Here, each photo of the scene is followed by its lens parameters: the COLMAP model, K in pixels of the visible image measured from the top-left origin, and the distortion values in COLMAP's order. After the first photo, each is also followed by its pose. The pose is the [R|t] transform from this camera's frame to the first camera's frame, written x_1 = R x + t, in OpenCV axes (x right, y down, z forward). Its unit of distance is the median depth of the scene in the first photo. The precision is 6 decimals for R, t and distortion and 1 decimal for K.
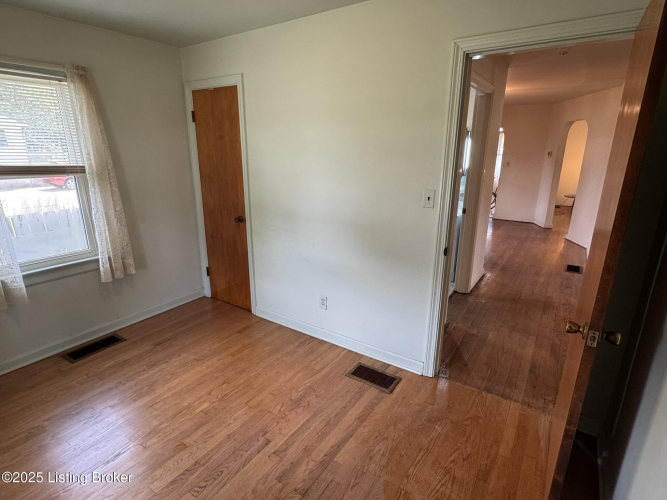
lens RADIAL K [[354.7, 0, 335.5], [0, 354.7, 252.4], [0, 0, 1]] dist [0.005128, 0.001288]
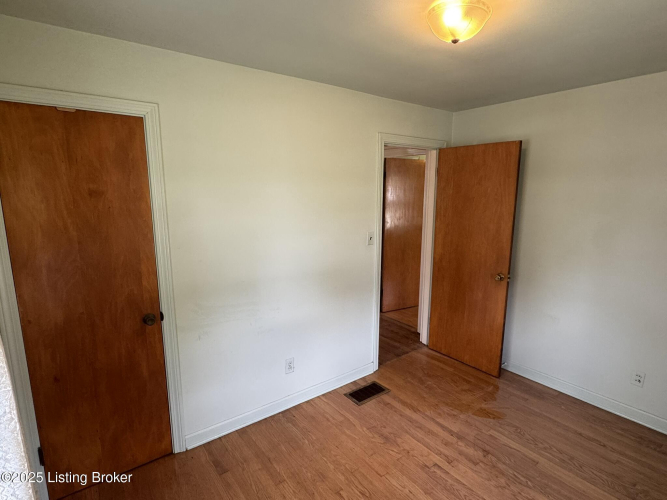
lens RADIAL K [[354.7, 0, 335.5], [0, 354.7, 252.4], [0, 0, 1]] dist [0.005128, 0.001288]
pose [[0.320635, -0.172514, 0.931360, -0.916721], [0.261847, 0.961100, 0.087878, -0.220609], [-0.910291, 0.215698, 0.353335, 0.563654]]
